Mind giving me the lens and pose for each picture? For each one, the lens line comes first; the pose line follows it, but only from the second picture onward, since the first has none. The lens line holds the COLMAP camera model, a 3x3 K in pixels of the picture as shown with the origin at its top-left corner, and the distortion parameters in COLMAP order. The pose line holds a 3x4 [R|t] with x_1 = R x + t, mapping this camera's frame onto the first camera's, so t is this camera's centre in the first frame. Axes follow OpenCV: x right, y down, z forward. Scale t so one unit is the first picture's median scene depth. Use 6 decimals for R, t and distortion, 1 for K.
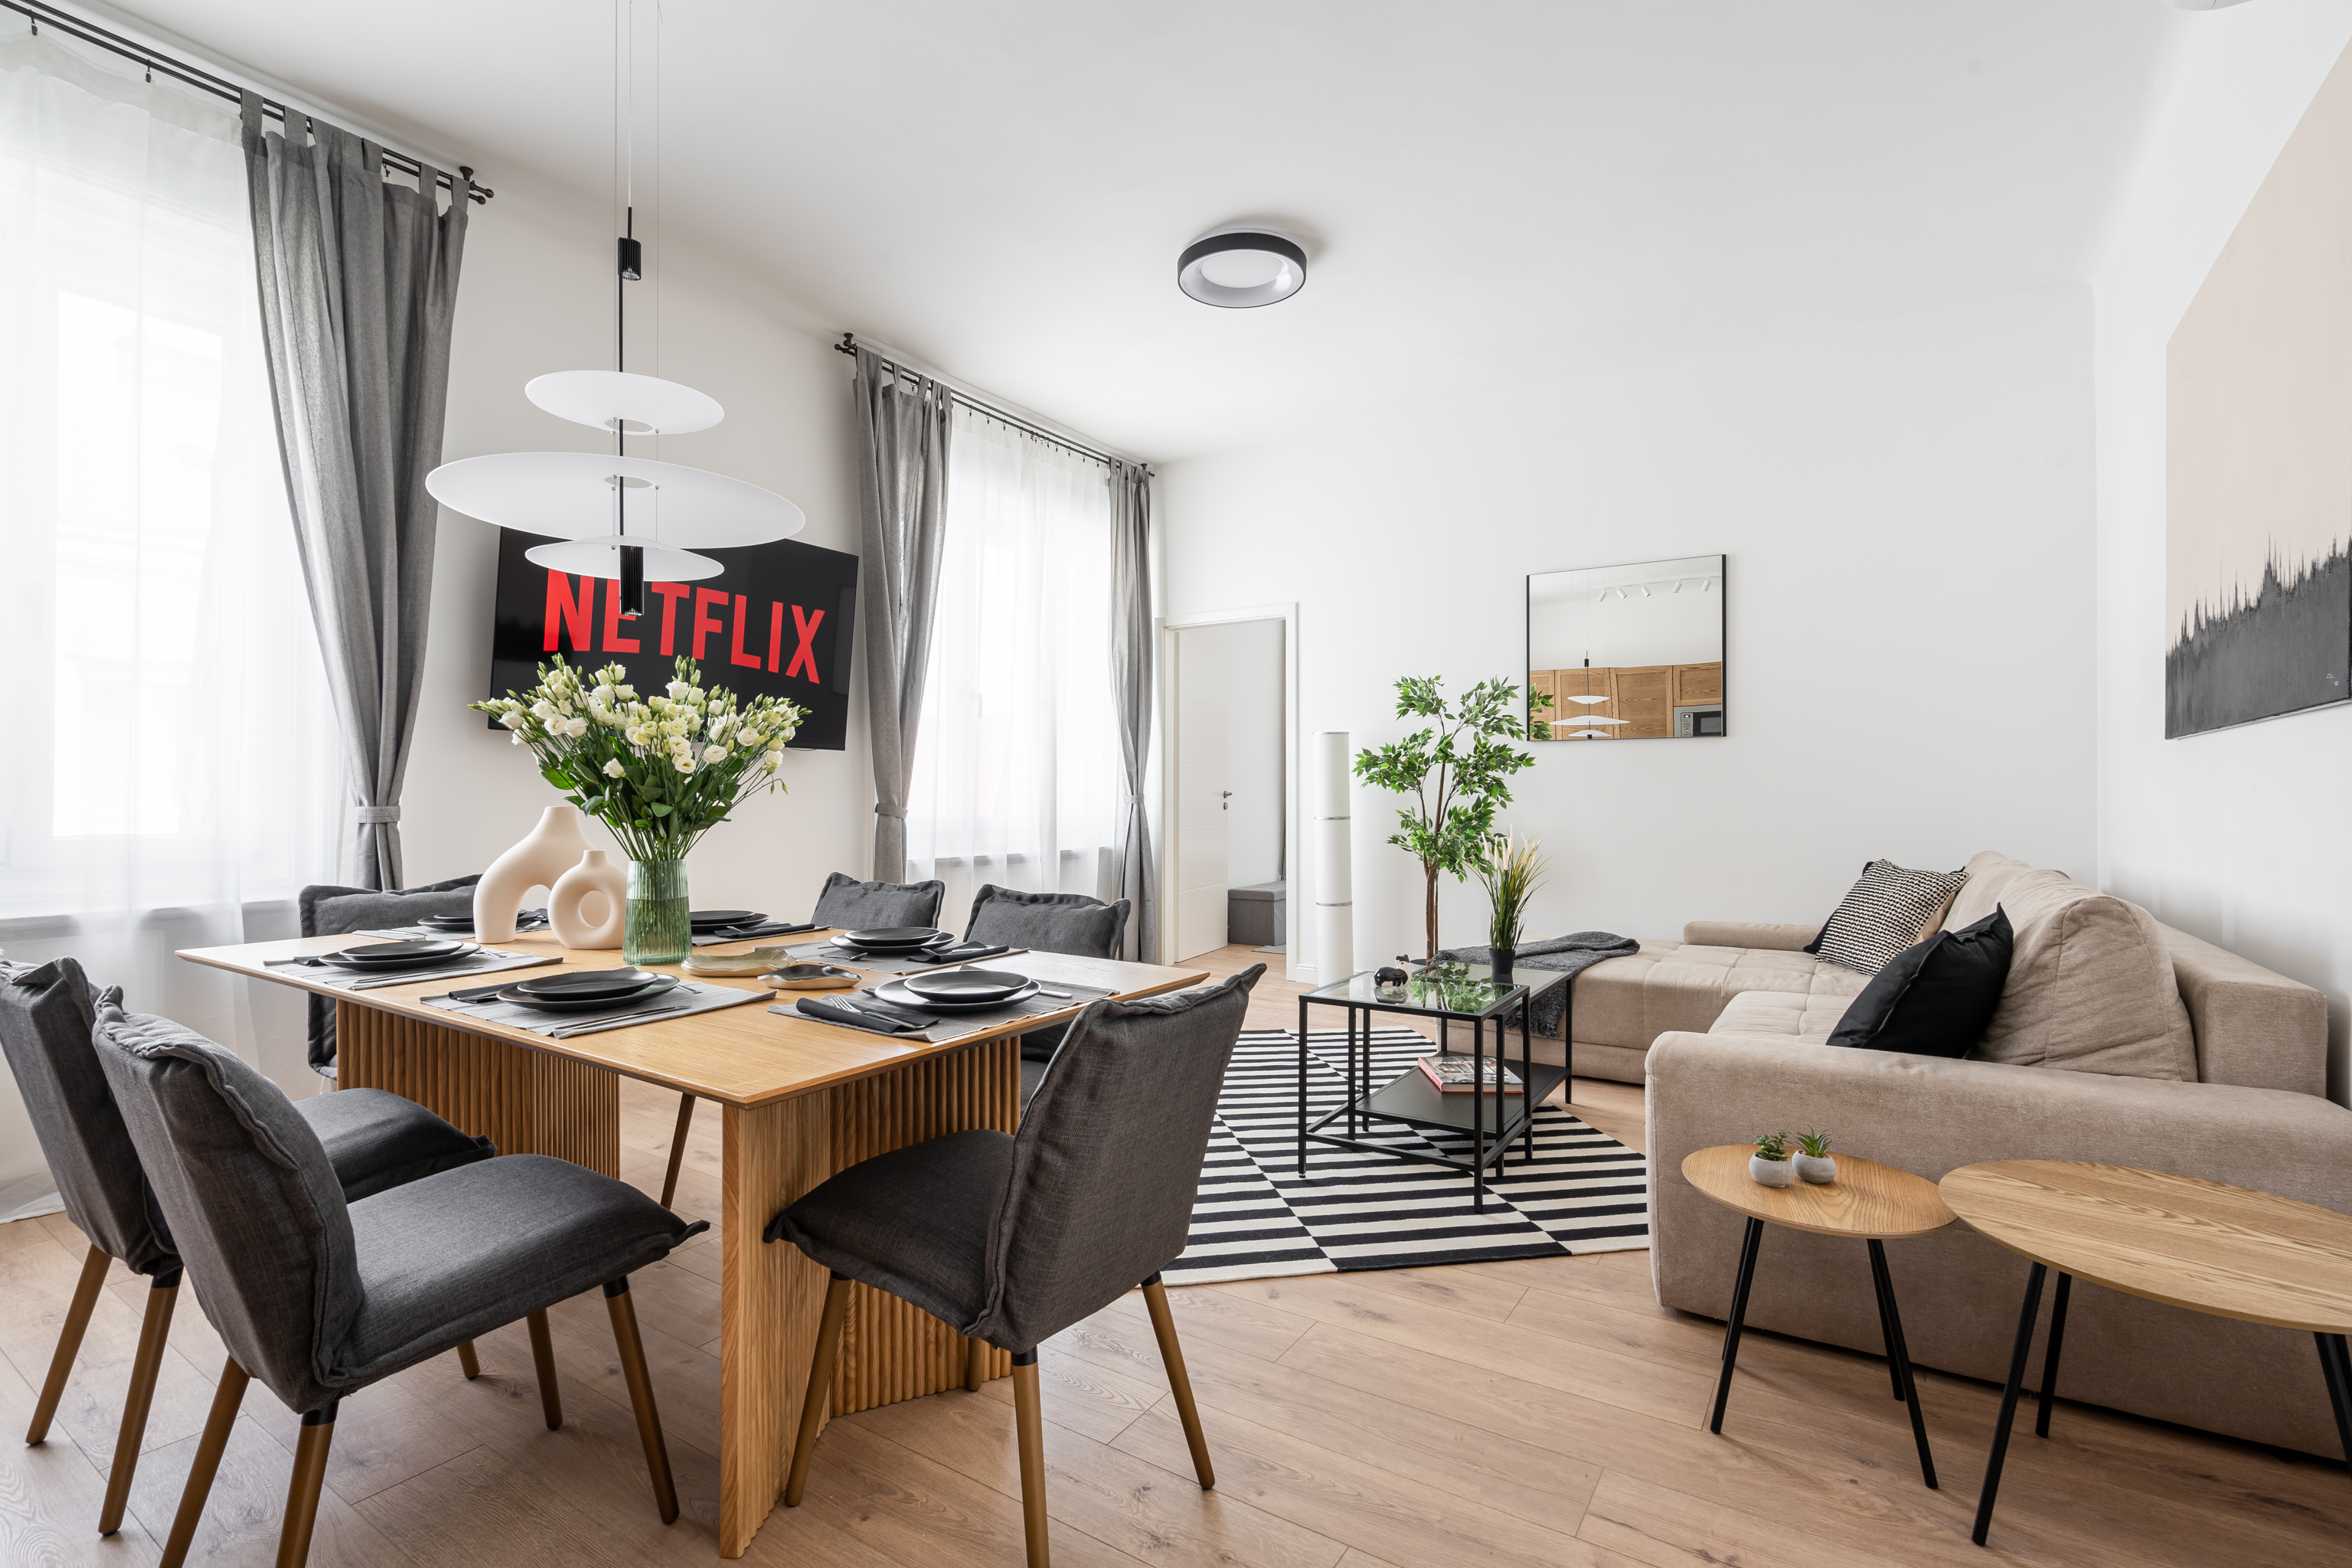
lens RADIAL K [[1082.5, 0, 1129.7], [0, 1082.5, 784.0], [0, 0, 1]] dist [-0.007274, 0.001327]
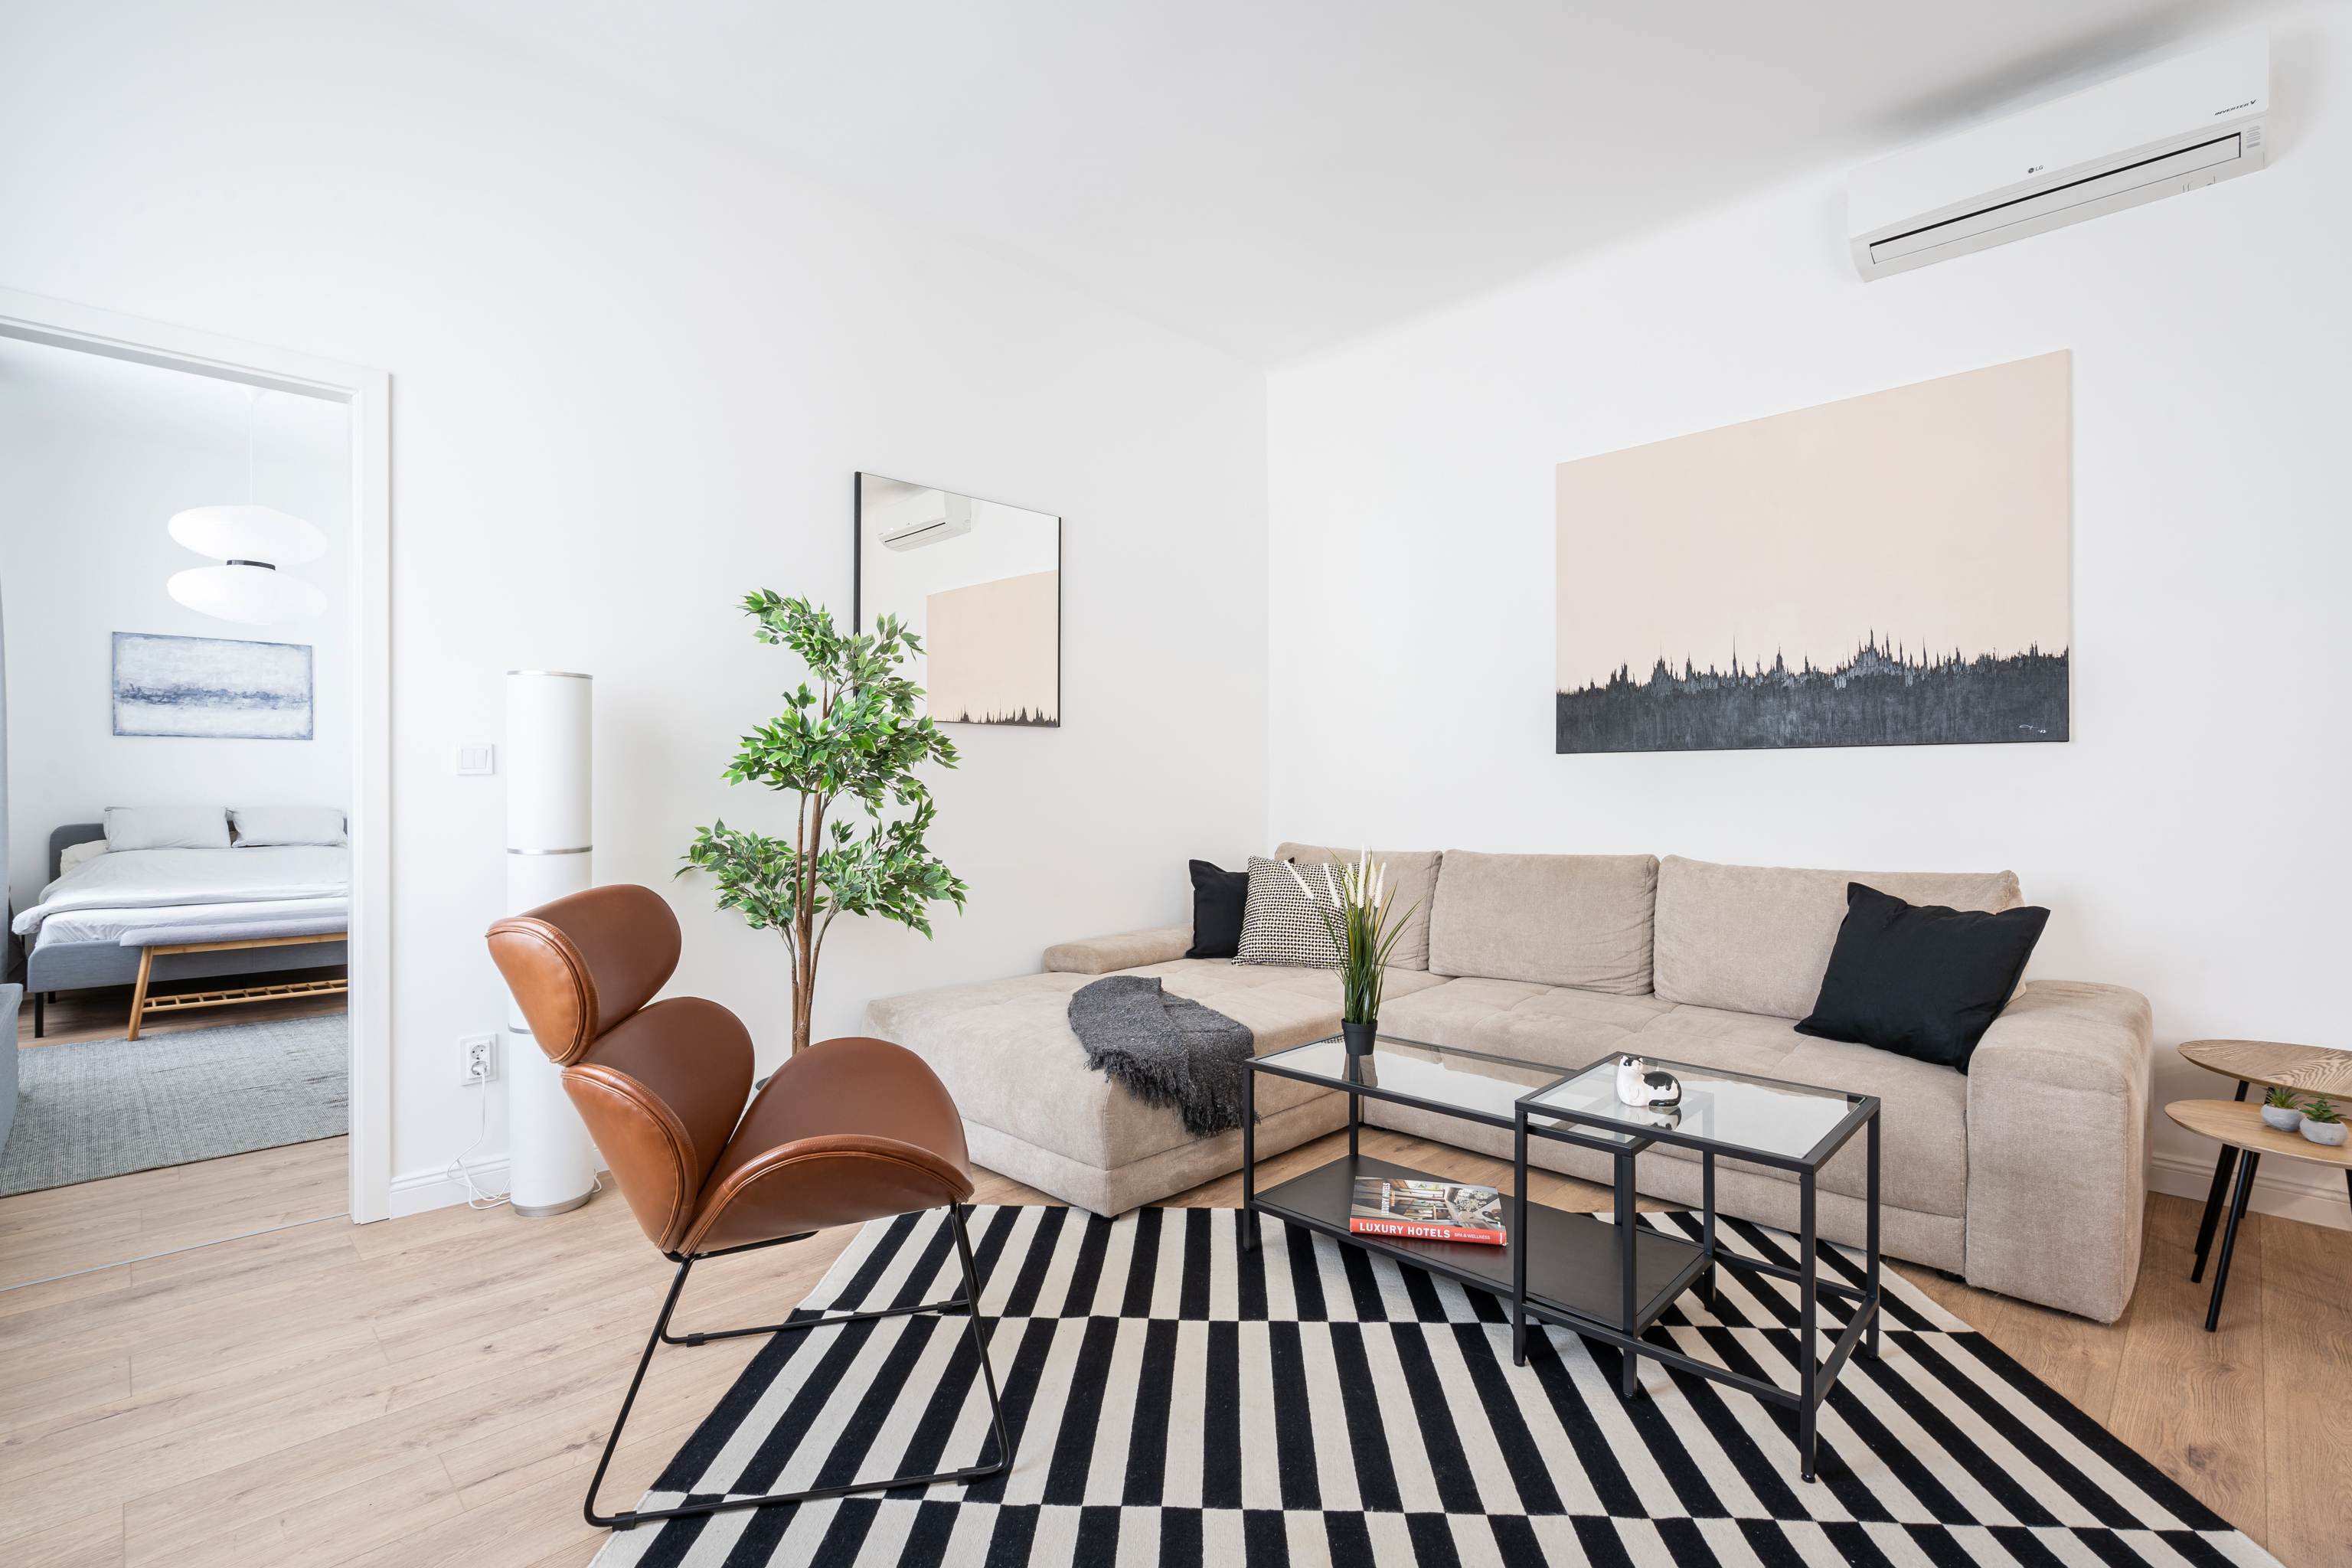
lens RADIAL K [[1082.5, 0, 1187.5], [0, 1082.5, 776.9], [0, 0, 1]] dist [-0.007274, 0.001327]
pose [[0.174539, 0.006648, 0.984628, -0.634425], [-0.011359, 0.999924, -0.004737, -0.000905], [-0.984585, -0.010358, 0.174601, 1.684940]]
